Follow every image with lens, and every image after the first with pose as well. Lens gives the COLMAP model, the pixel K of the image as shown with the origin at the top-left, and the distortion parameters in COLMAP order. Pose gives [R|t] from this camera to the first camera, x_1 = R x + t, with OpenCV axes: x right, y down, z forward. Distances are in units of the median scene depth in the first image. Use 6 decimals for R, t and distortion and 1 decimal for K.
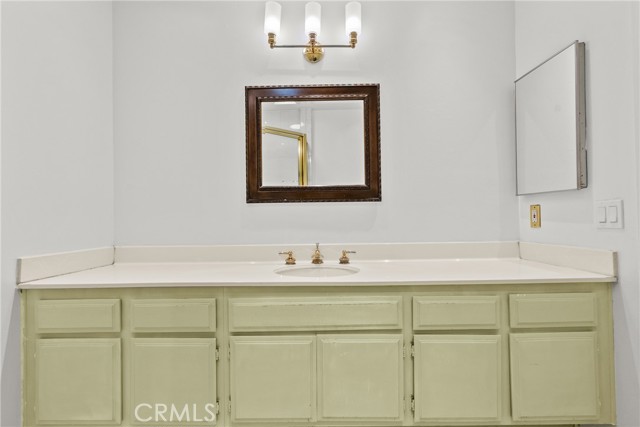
lens RADIAL K [[294.4, 0, 318.9], [0, 294.4, 216.0], [0, 0, 1]] dist [-0.001920, 0.002317]
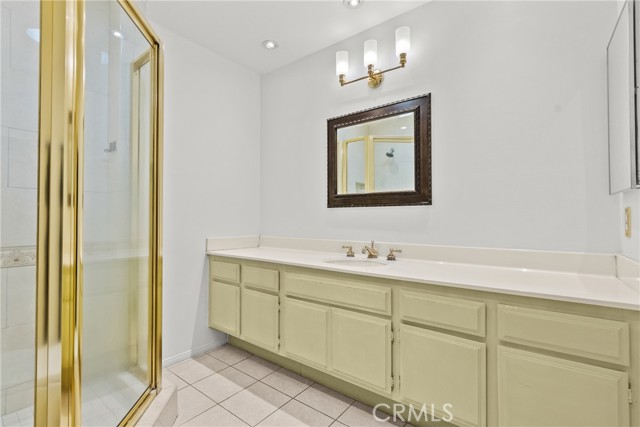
lens RADIAL K [[294.4, 0, 314.5], [0, 294.4, 214.3], [0, 0, 1]] dist [-0.001920, 0.002317]
pose [[0.793729, 0.004829, -0.608253, 0.531765], [-0.003004, 0.999987, 0.004019, -0.020251], [0.608265, -0.001363, 0.793733, -0.086863]]
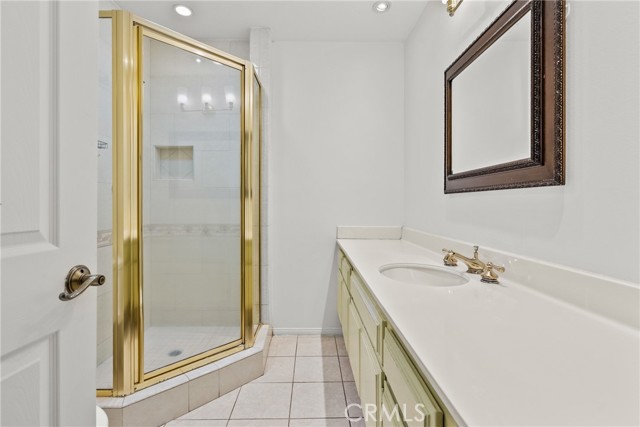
lens RADIAL K [[294.4, 0, 320.4], [0, 294.4, 208.6], [0, 0, 1]] dist [-0.001920, 0.002317]
pose [[0.053612, 0.026836, -0.998201, 0.716182], [0.009350, 0.999581, 0.027375, -0.026759], [0.998518, -0.010801, 0.053339, 0.568325]]
